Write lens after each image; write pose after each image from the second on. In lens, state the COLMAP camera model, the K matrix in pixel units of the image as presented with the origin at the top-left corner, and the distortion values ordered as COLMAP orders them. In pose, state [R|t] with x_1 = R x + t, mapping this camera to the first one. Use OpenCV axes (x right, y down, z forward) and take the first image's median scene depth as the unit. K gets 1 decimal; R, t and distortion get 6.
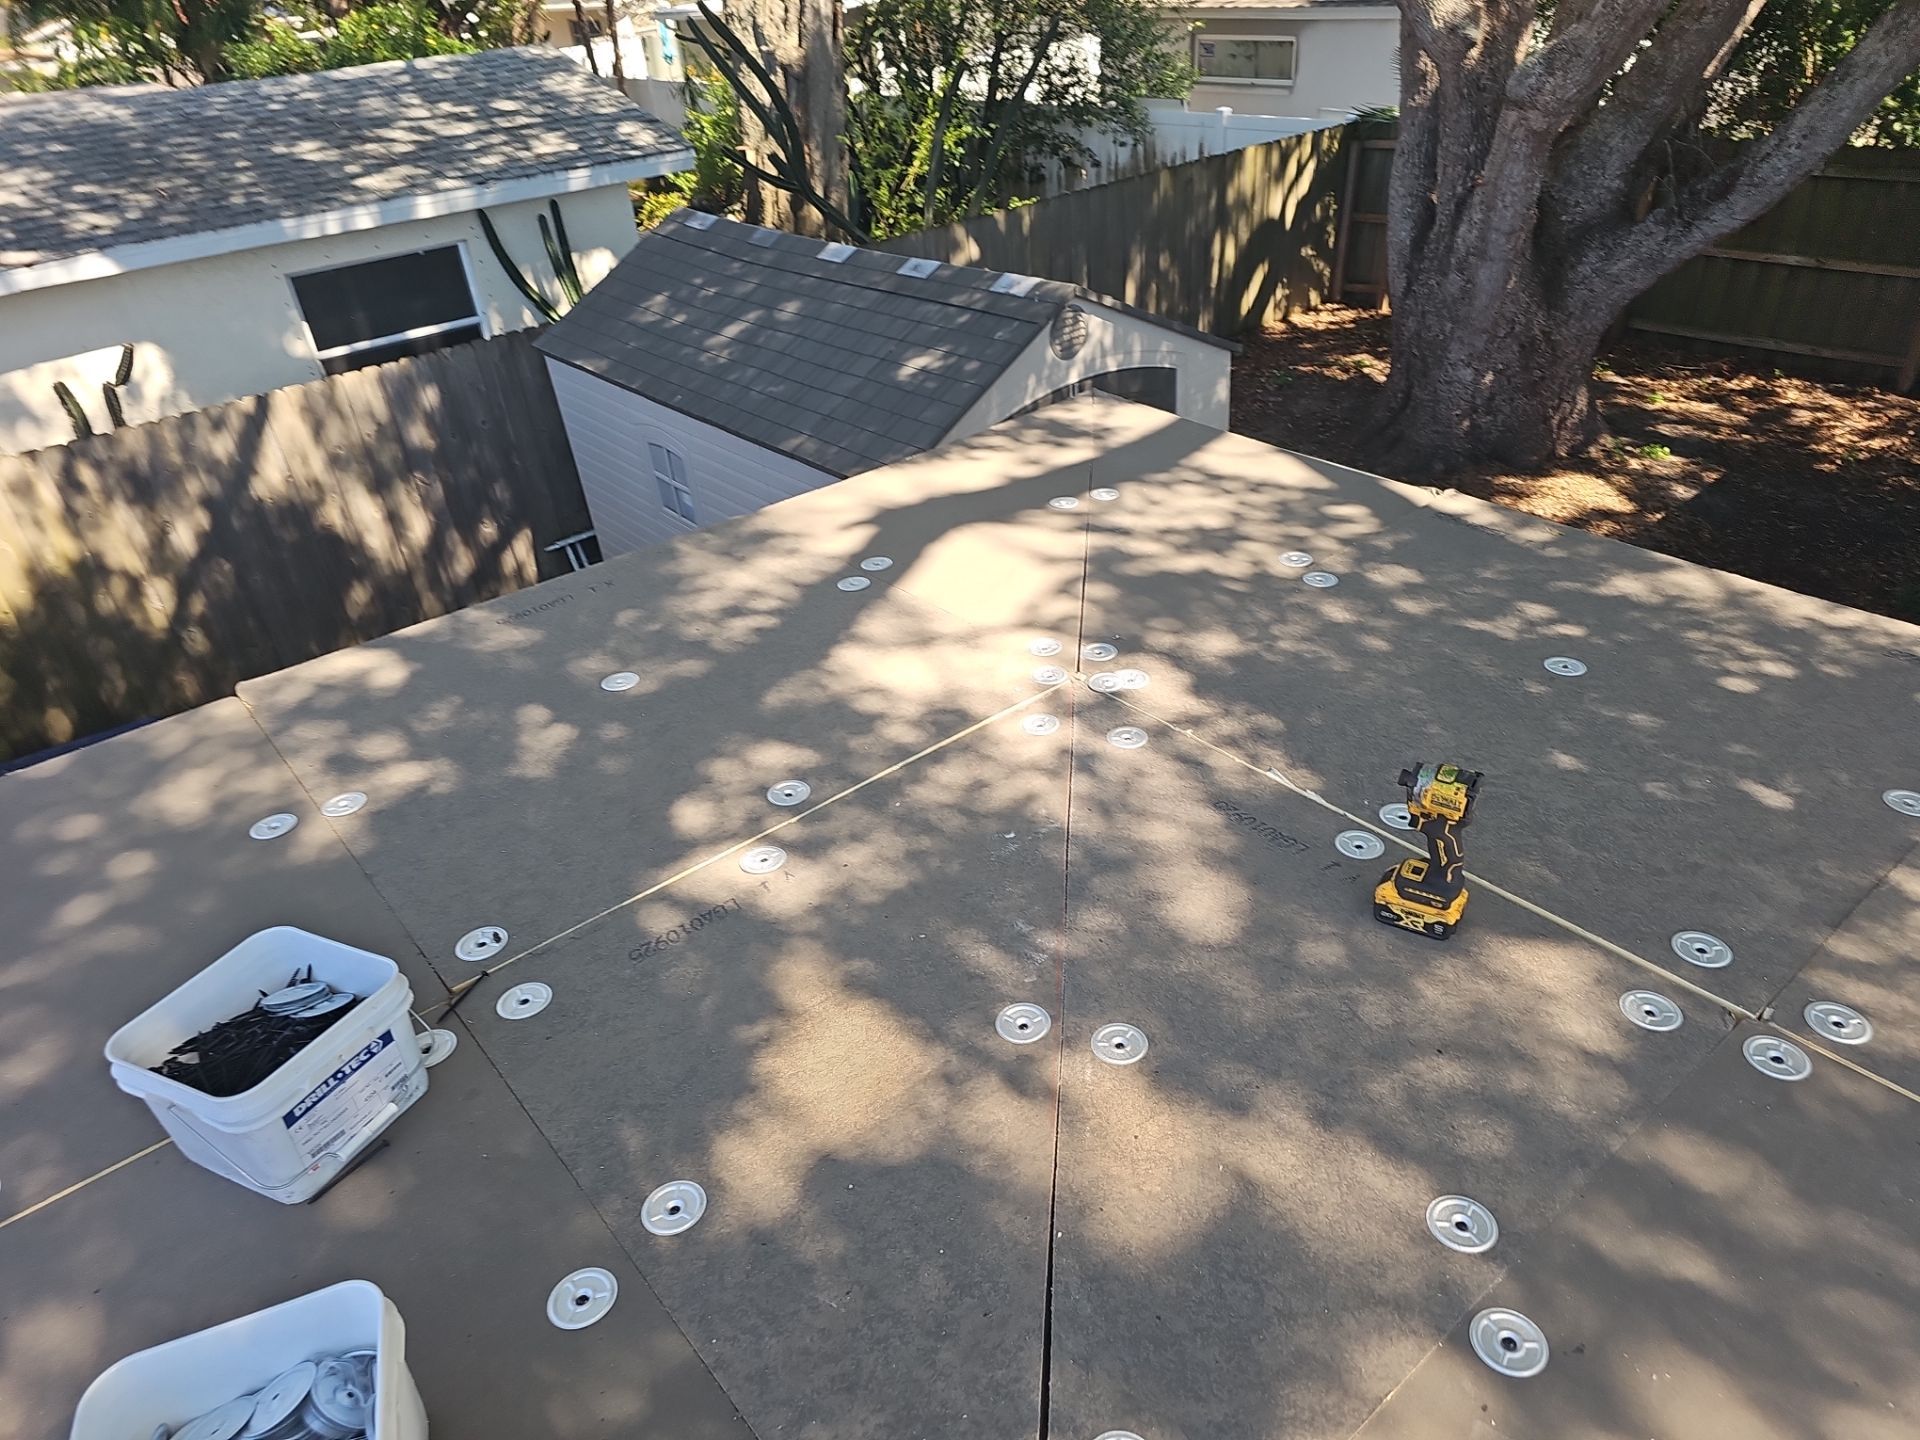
lens RADIAL K [[1263.5, 0, 997.2], [0, 1263.5, 725.0], [0, 0, 1]] dist [0.051719, -0.037941]
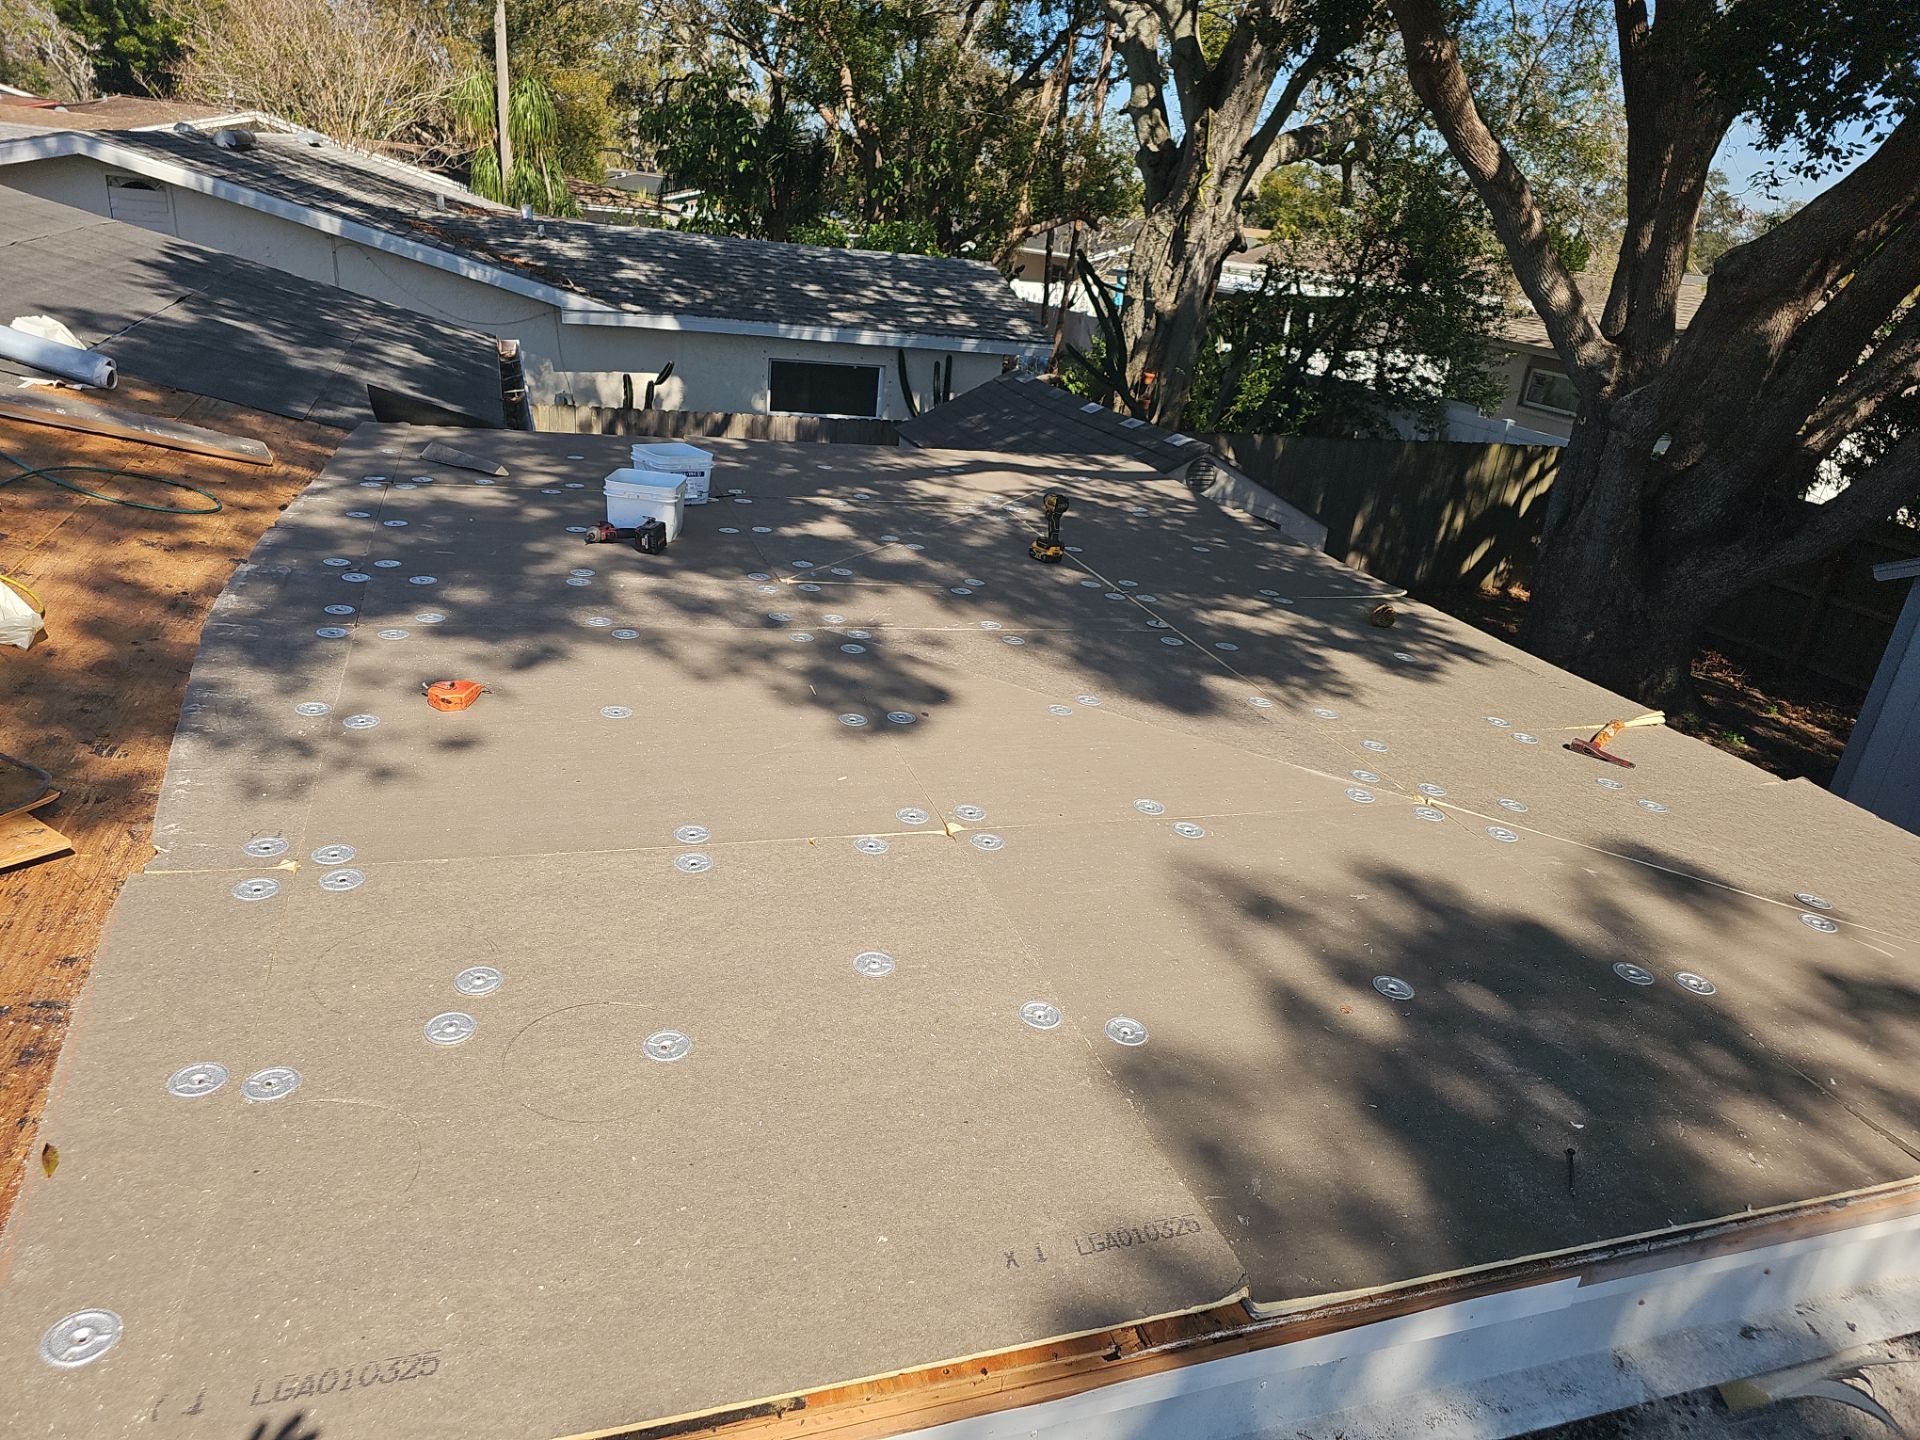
lens RADIAL K [[1314.6, 0, 982.7], [0, 1314.6, 715.1], [0, 0, 1]] dist [0.059616, -0.047514]
pose [[0.919046, 0.283129, -0.274211, 0.237656], [-0.332380, 0.930636, -0.153103, 0.206911], [0.211843, 0.231851, 0.949404, -0.352833]]
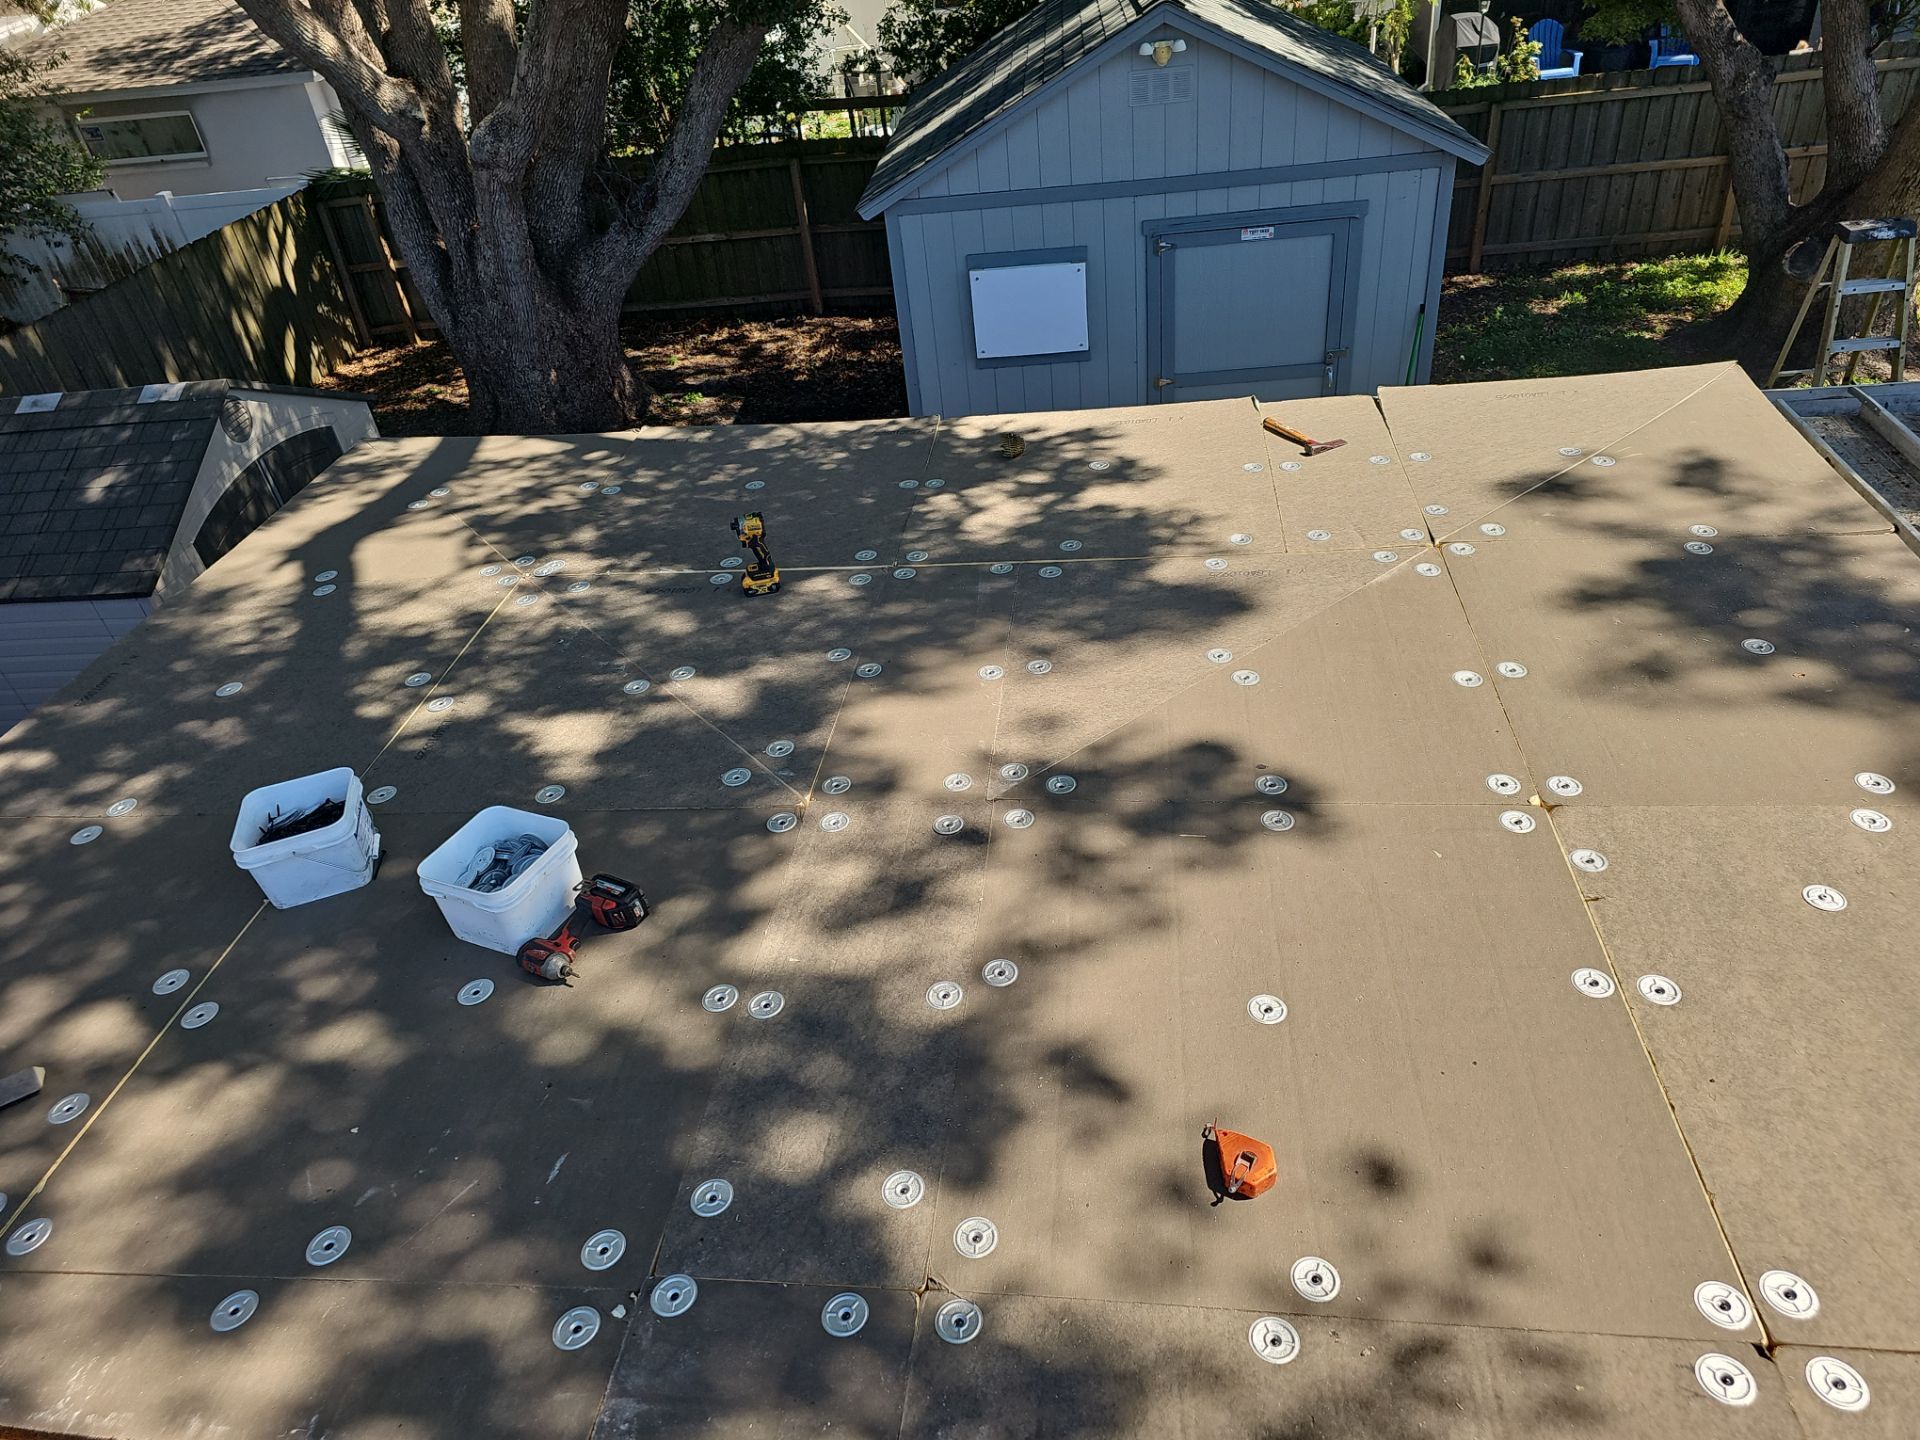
lens RADIAL K [[1263.5, 0, 997.2], [0, 1263.5, 725.0], [0, 0, 1]] dist [0.051719, -0.037941]
pose [[0.714527, -0.408154, 0.568209, -0.161672], [0.411414, 0.902044, 0.130596, 0.054443], [-0.565853, 0.140455, 0.812455, -0.219397]]
